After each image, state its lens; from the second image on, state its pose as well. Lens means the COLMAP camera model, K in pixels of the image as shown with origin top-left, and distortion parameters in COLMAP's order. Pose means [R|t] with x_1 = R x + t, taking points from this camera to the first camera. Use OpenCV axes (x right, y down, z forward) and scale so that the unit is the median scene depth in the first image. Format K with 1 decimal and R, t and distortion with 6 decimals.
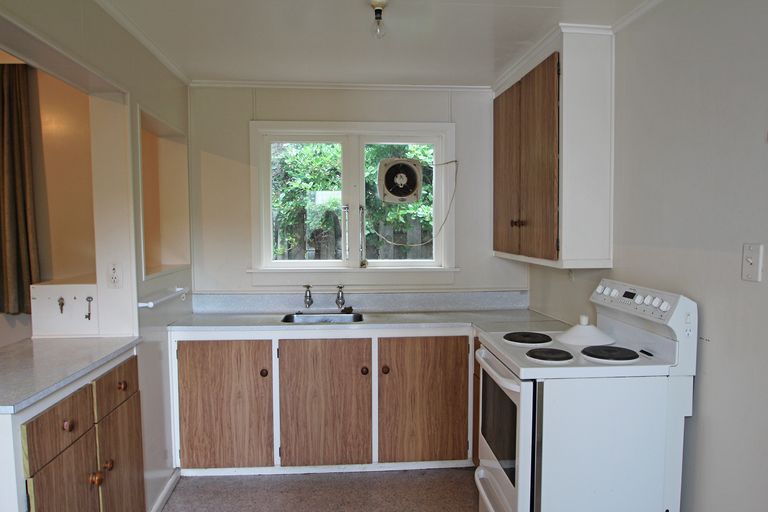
lens RADIAL K [[540.1, 0, 384.0], [0, 540.1, 256.0], [0, 0, 1]] dist [-0.000372, -0.002530]
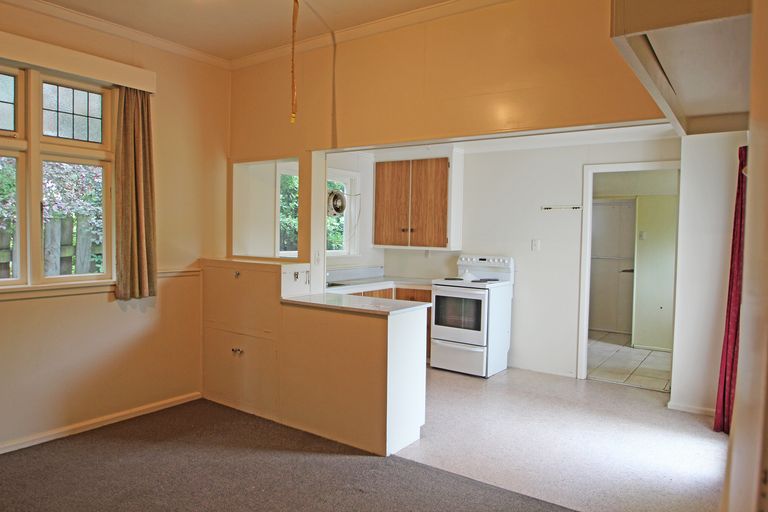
lens RADIAL K [[540.1, 0, 384.0], [0, 540.1, 256.0], [0, 0, 1]] dist [-0.000372, -0.002530]
pose [[0.621508, -0.019415, 0.783167, -1.412563], [0.022971, 0.999715, 0.006554, 0.020485], [-0.783071, 0.013917, 0.621777, -0.184845]]
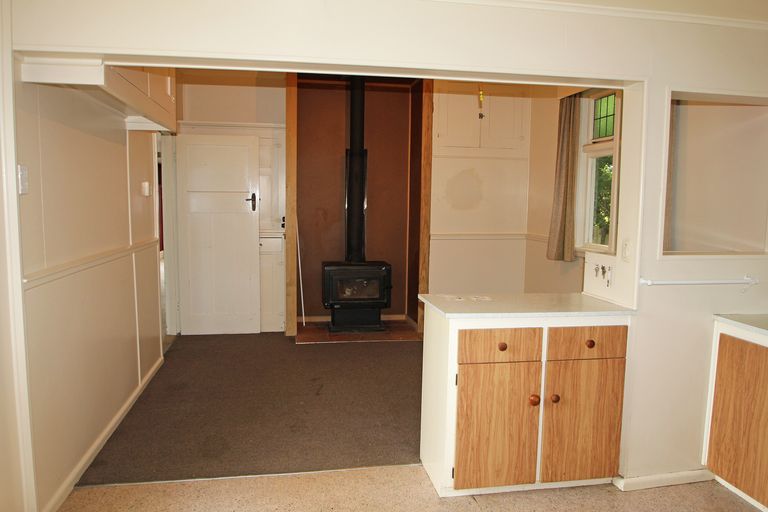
lens RADIAL K [[540.1, 0, 384.0], [0, 540.1, 256.0], [0, 0, 1]] dist [-0.000372, -0.002530]
pose [[0.114211, 0.104245, -0.987972, 0.442819], [-0.072477, 0.992704, 0.096366, -0.019573], [0.990809, 0.060599, 0.120933, 0.313171]]
